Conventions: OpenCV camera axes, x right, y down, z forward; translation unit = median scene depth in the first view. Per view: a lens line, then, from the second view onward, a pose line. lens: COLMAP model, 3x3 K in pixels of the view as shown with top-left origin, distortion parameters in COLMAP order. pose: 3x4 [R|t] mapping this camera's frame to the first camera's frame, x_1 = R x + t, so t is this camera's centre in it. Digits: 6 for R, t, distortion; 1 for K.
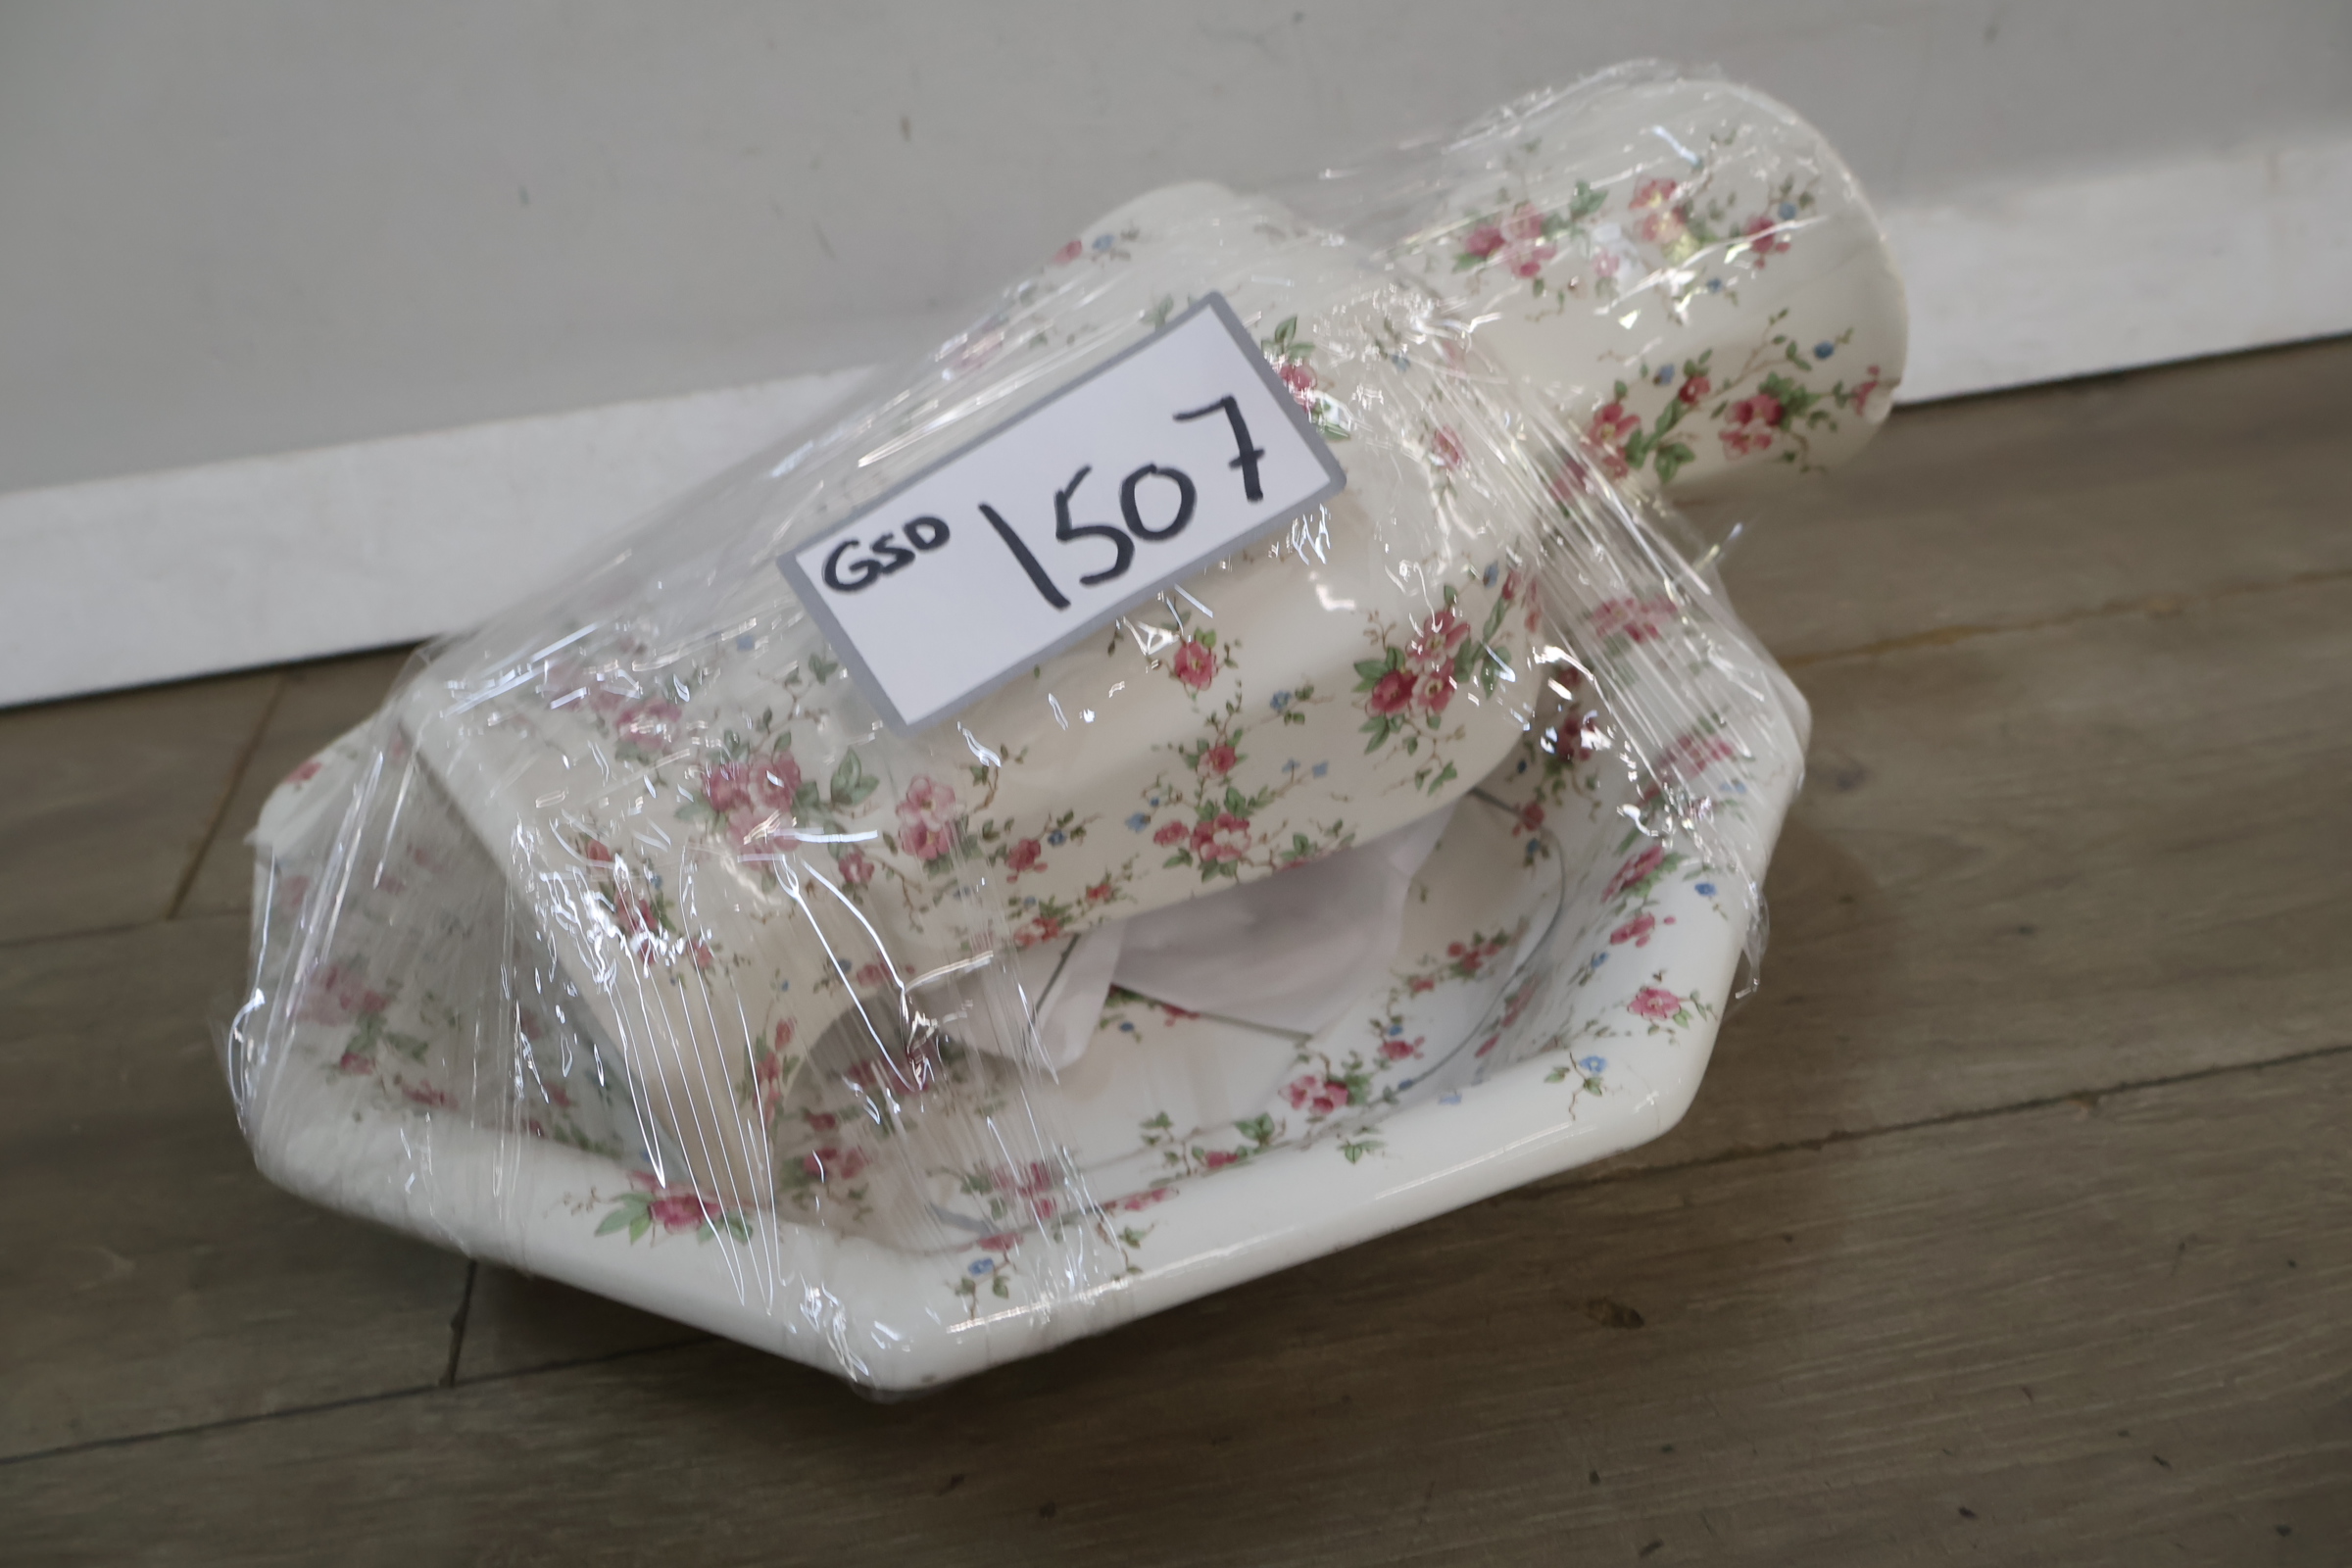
lens RADIAL K [[2030.0, 0, 1185.3], [0, 2030.0, 802.2], [0, 0, 1]] dist [0.006604, -0.011056]
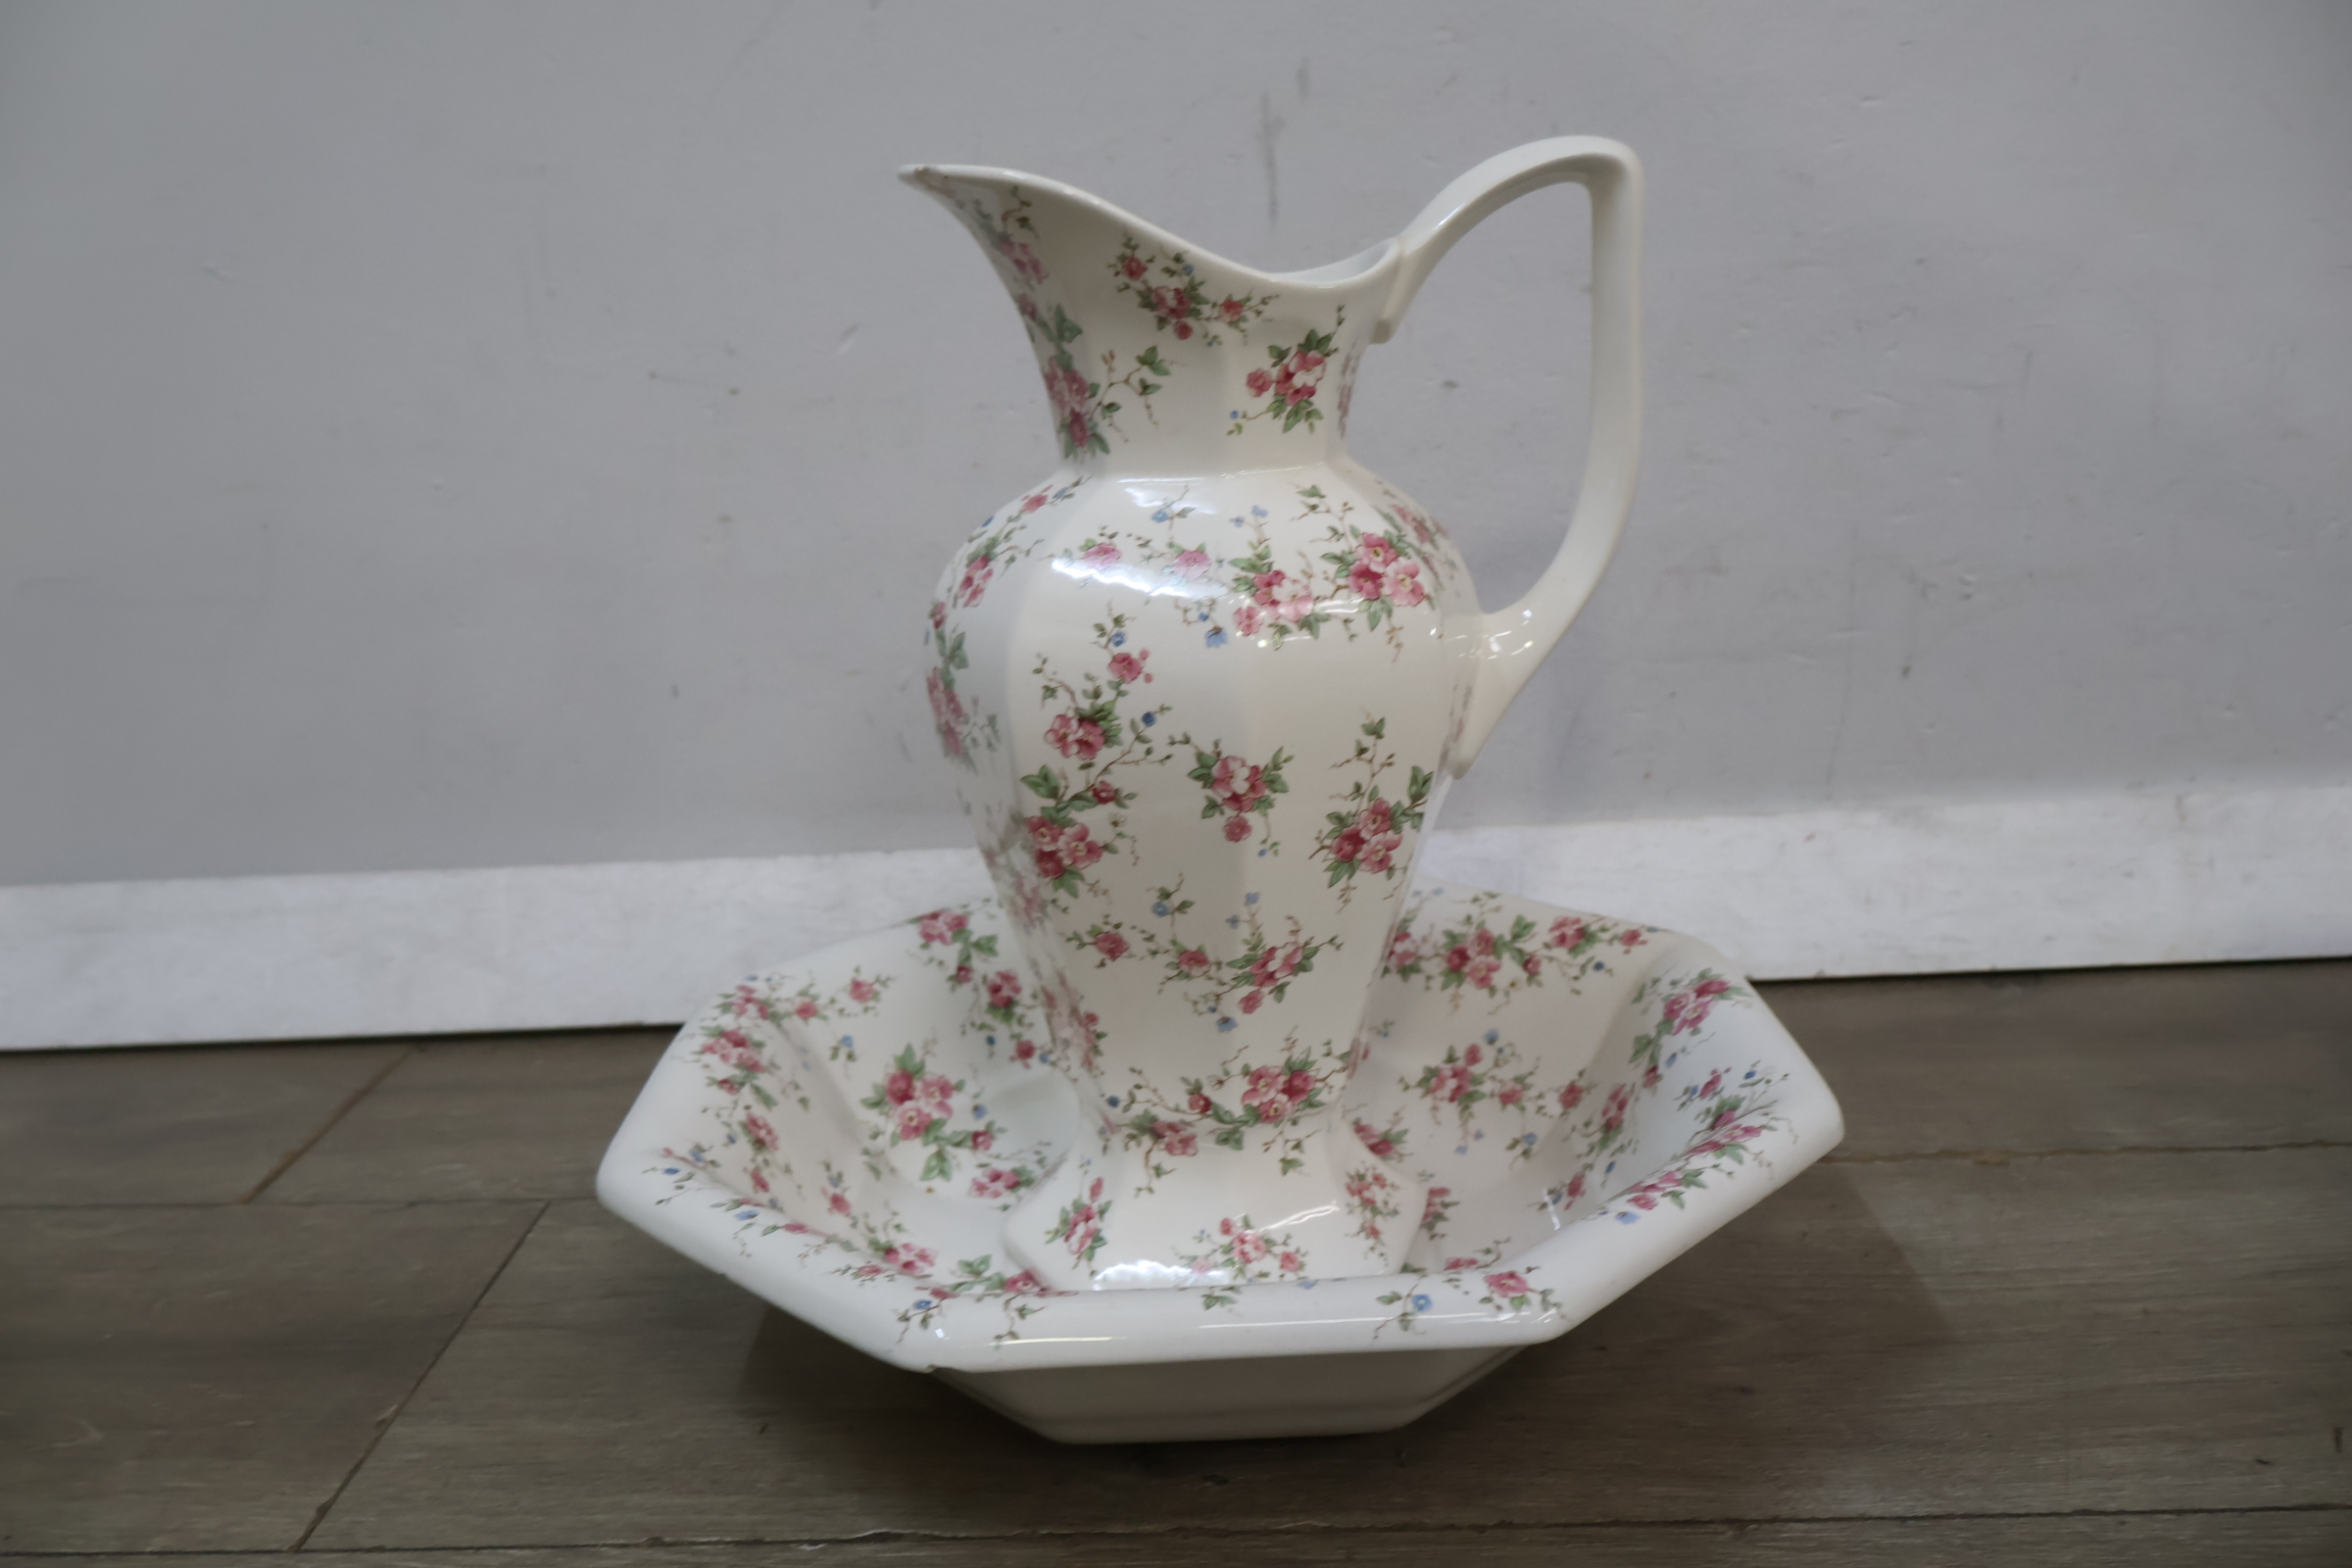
lens RADIAL K [[2013.7, 0, 1178.0], [0, 2013.7, 778.8], [0, 0, 1]] dist [-0.001471, -0.004037]
pose [[0.983325, 0.090858, -0.157536, 0.250425], [-0.135175, 0.944653, -0.298928, 0.116988], [0.121657, 0.315238, 0.941182, -0.171003]]
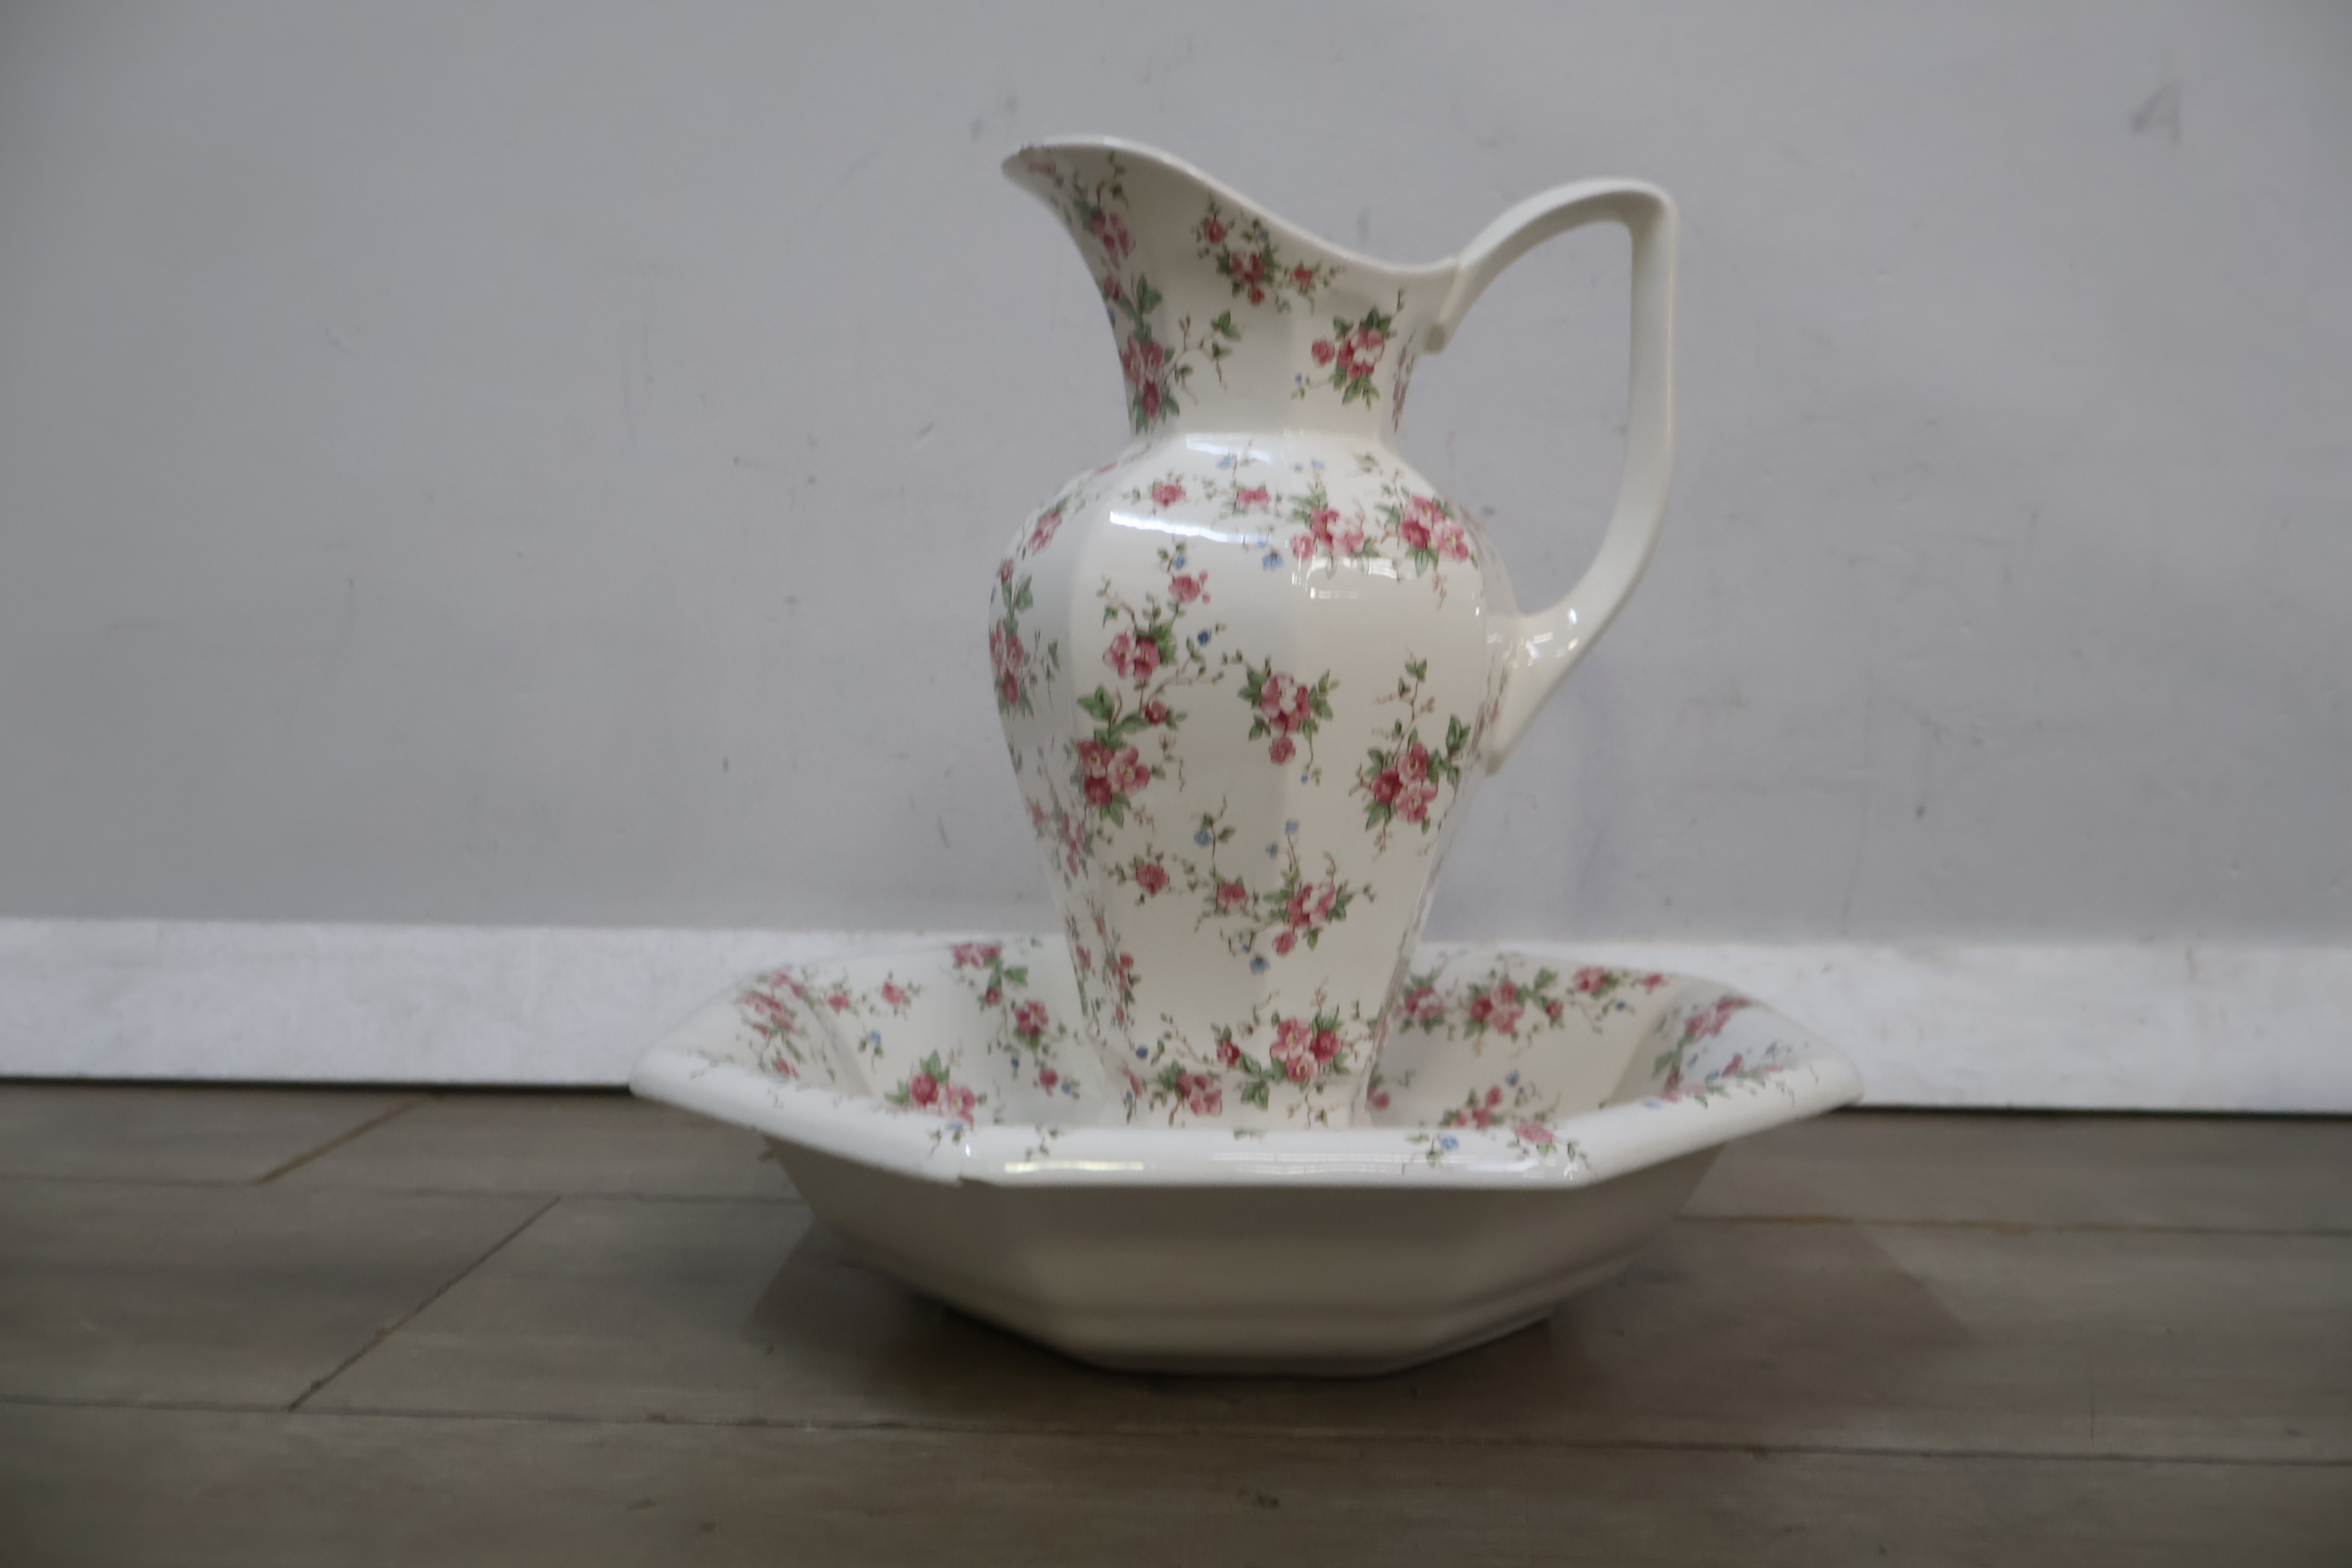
lens RADIAL K [[2013.7, 0, 1193.9], [0, 2013.7, 800.1], [0, 0, 1]] dist [-0.001471, -0.004037]
pose [[0.977706, 0.118289, -0.173489, 0.263257], [-0.186930, 0.866667, -0.462543, 0.355045], [0.095643, 0.484661, 0.869457, -0.114786]]
